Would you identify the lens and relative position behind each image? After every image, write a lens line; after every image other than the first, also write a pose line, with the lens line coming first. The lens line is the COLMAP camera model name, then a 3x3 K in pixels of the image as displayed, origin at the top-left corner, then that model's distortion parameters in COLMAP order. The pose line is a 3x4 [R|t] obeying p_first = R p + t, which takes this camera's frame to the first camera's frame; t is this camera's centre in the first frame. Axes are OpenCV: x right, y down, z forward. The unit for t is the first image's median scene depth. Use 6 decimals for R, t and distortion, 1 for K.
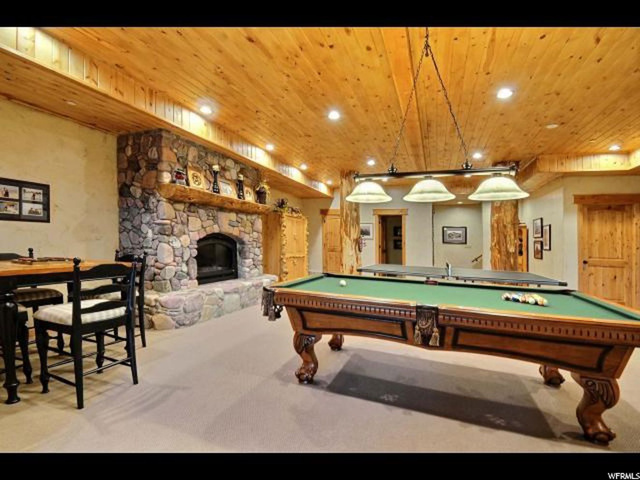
lens RADIAL K [[289.4, 0, 319.2], [0, 289.4, 246.2], [0, 0, 1]] dist [0.001095, 0.000050]
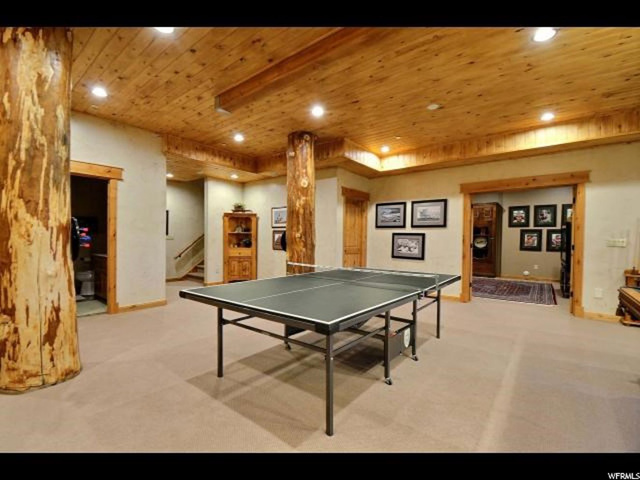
lens RADIAL K [[289.4, 0, 319.2], [0, 289.4, 246.2], [0, 0, 1]] dist [0.001095, 0.000050]
pose [[0.278841, -0.051797, 0.958939, -0.162979], [0.016772, 0.998655, 0.049065, -0.018179], [-0.960191, 0.002402, 0.279335, 0.882743]]
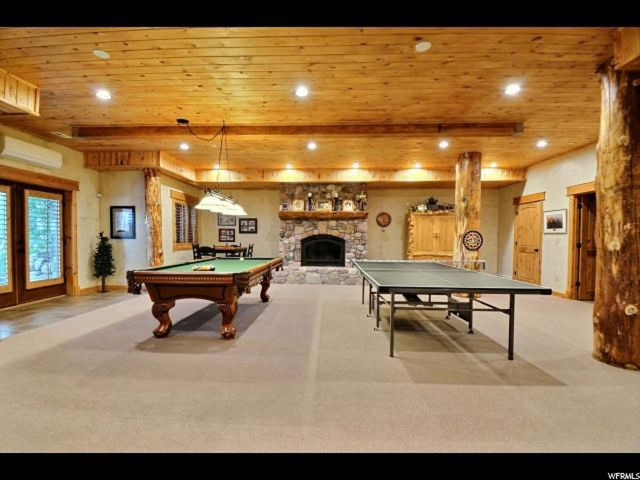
lens RADIAL K [[283.3, 0, 319.4], [0, 283.3, 250.6], [0, 0, 1]] dist [0.028318, 0.000060]
pose [[0.343032, 0.014238, -0.939216, 1.085459], [-0.011450, 0.999874, 0.010976, 0.024032], [0.939254, 0.006989, 0.343152, 0.462486]]
